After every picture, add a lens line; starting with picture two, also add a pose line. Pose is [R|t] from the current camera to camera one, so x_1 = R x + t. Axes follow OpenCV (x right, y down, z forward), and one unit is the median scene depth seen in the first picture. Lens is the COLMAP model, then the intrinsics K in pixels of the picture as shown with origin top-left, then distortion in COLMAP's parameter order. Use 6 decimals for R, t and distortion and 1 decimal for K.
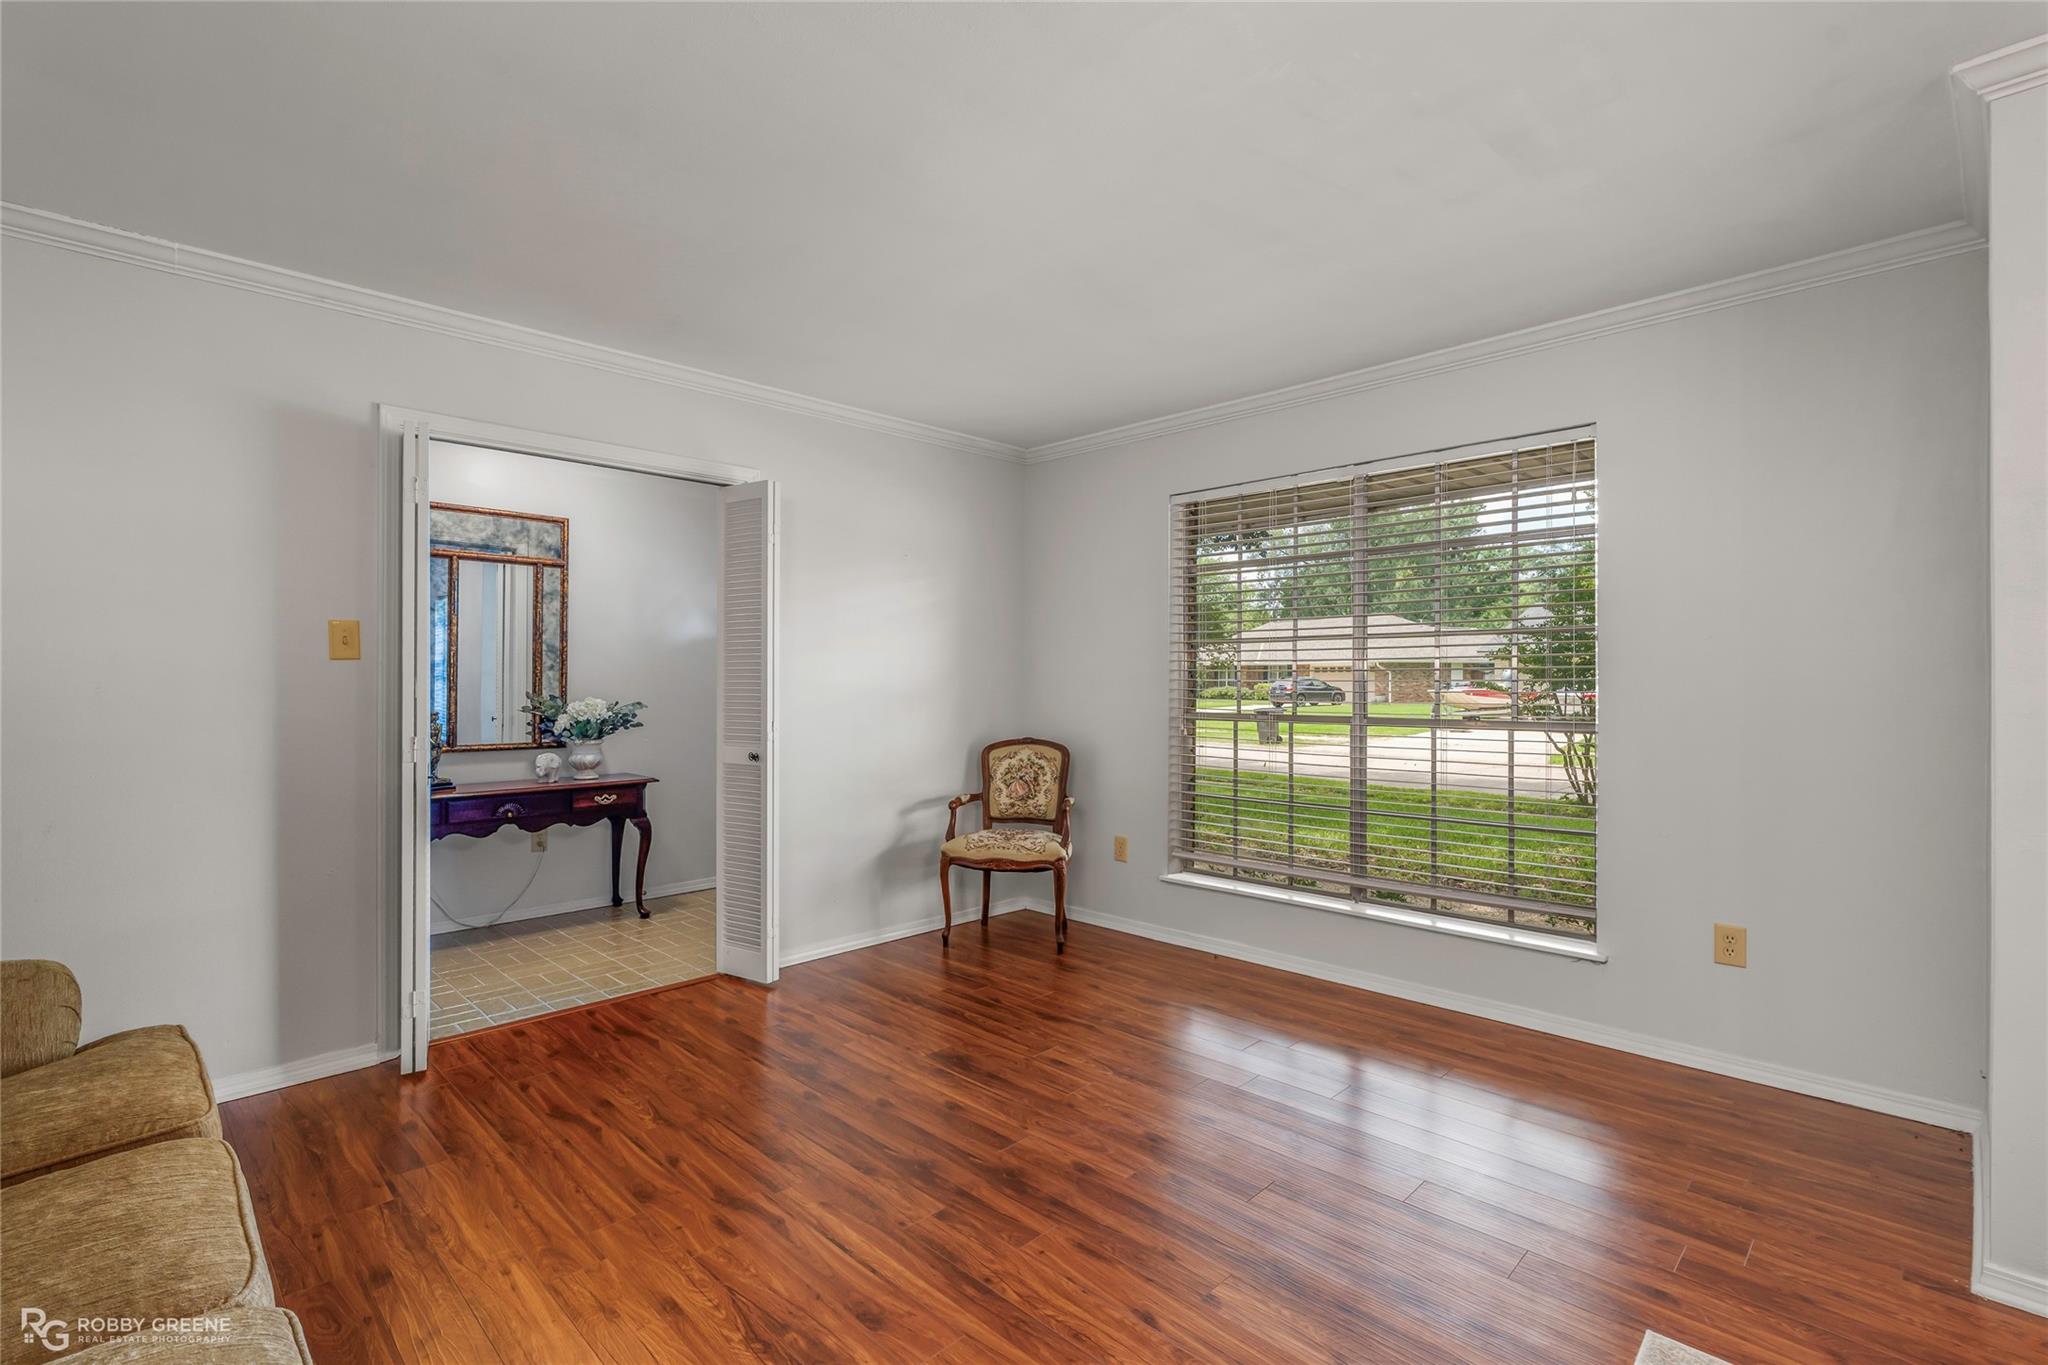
lens RADIAL K [[929.4, 0, 1026.5], [0, 929.4, 676.8], [0, 0, 1]] dist [-0.000751, 0.000119]
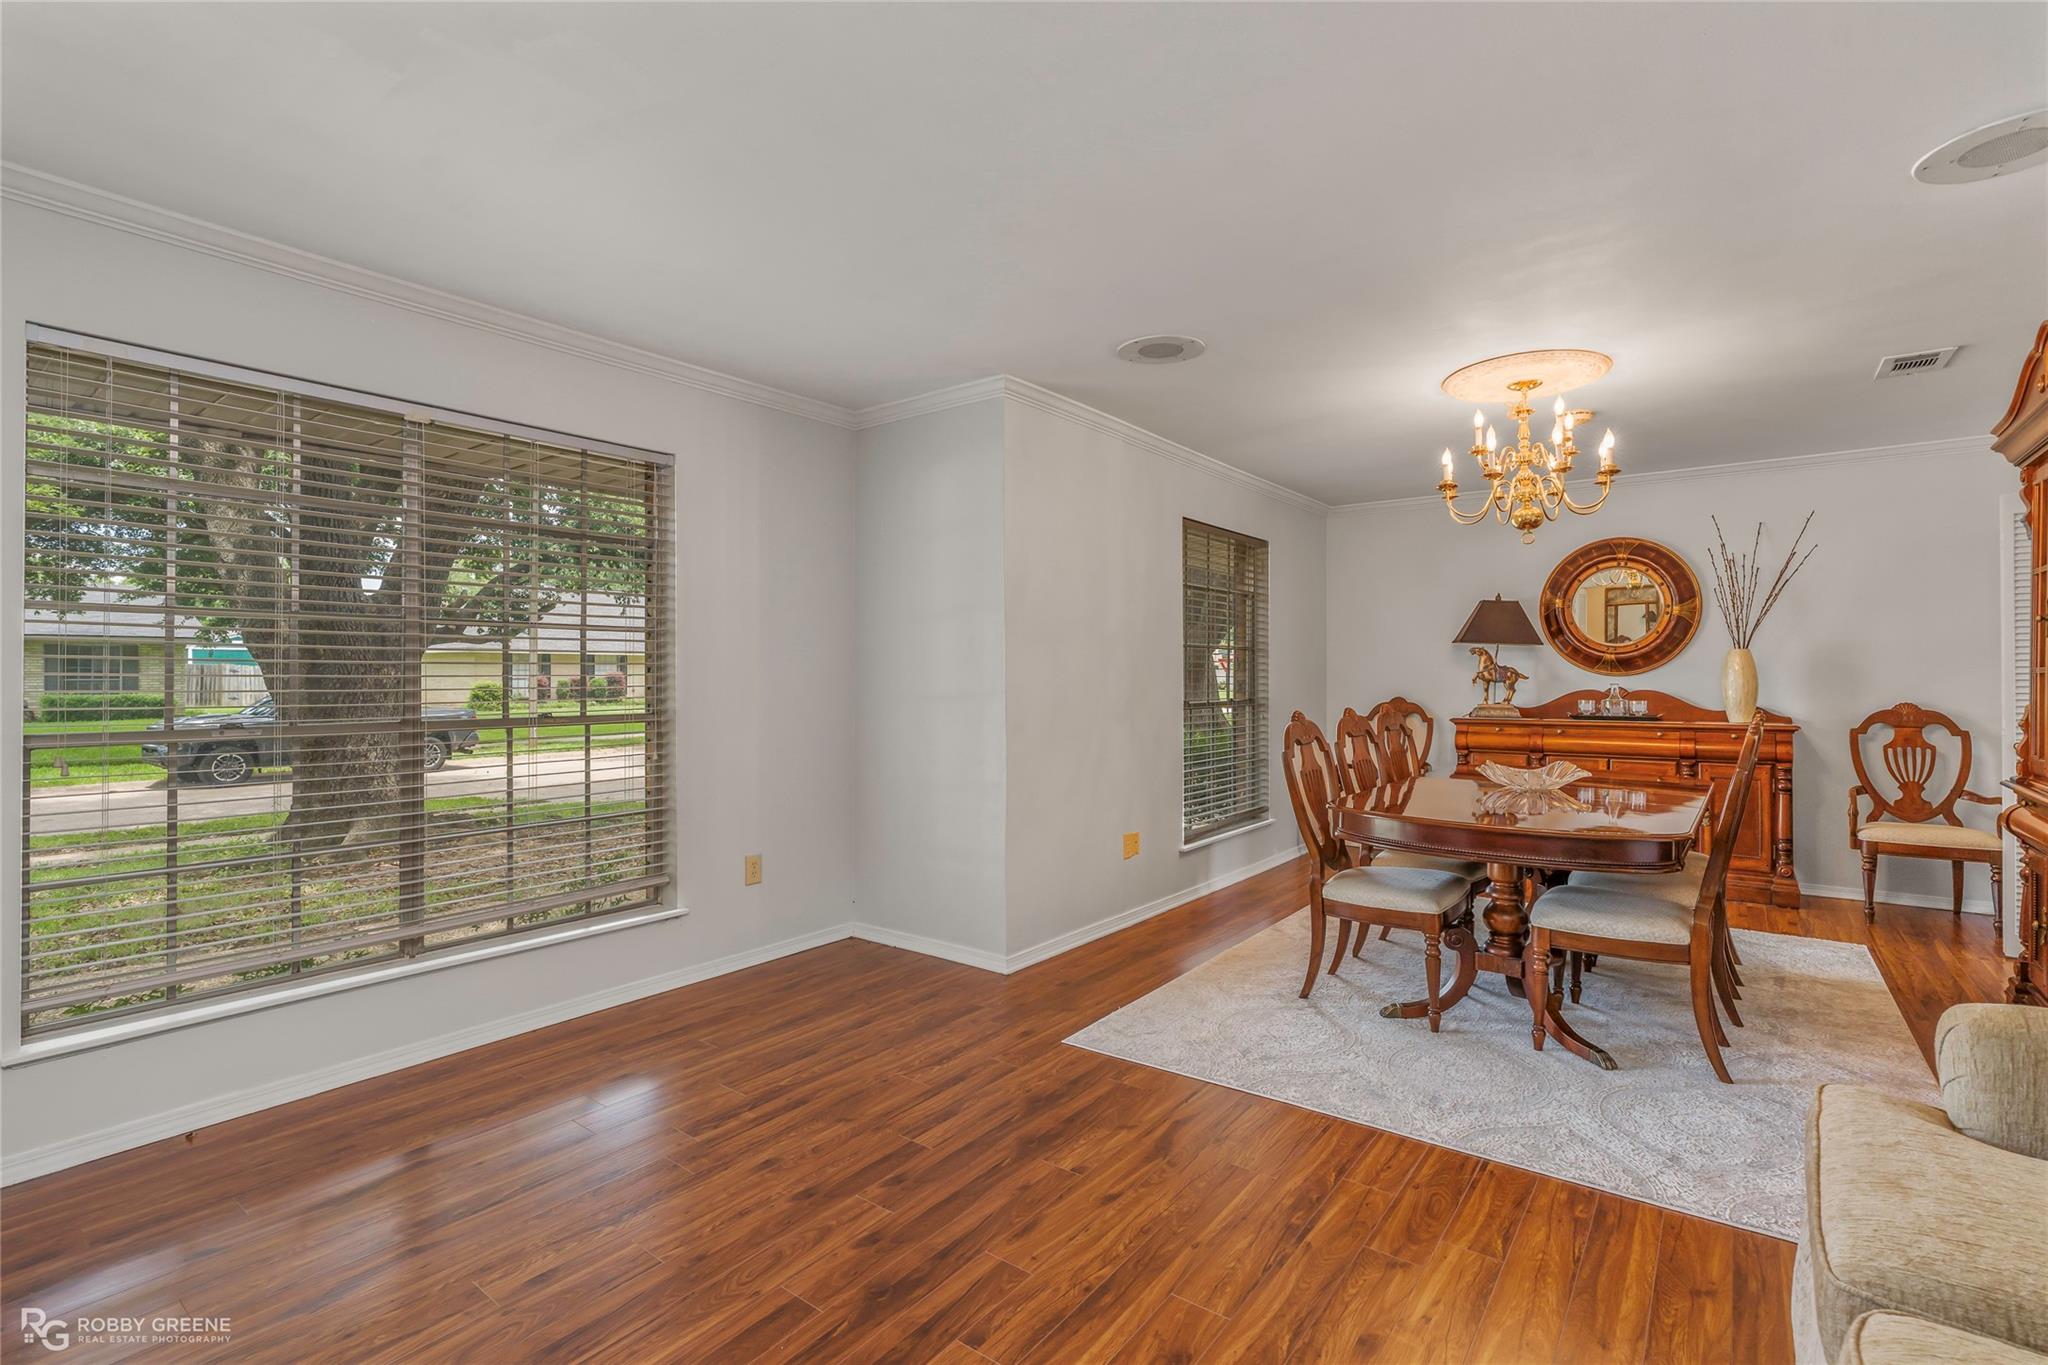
lens RADIAL K [[929.4, 0, 1026.5], [0, 929.4, 676.8], [0, 0, 1]] dist [-0.000751, 0.000119]
pose [[-0.127173, 0.000360, 0.991881, -0.761253], [-0.007264, 0.999973, -0.001294, 0.003078], [-0.991854, -0.007370, -0.127167, 0.901730]]
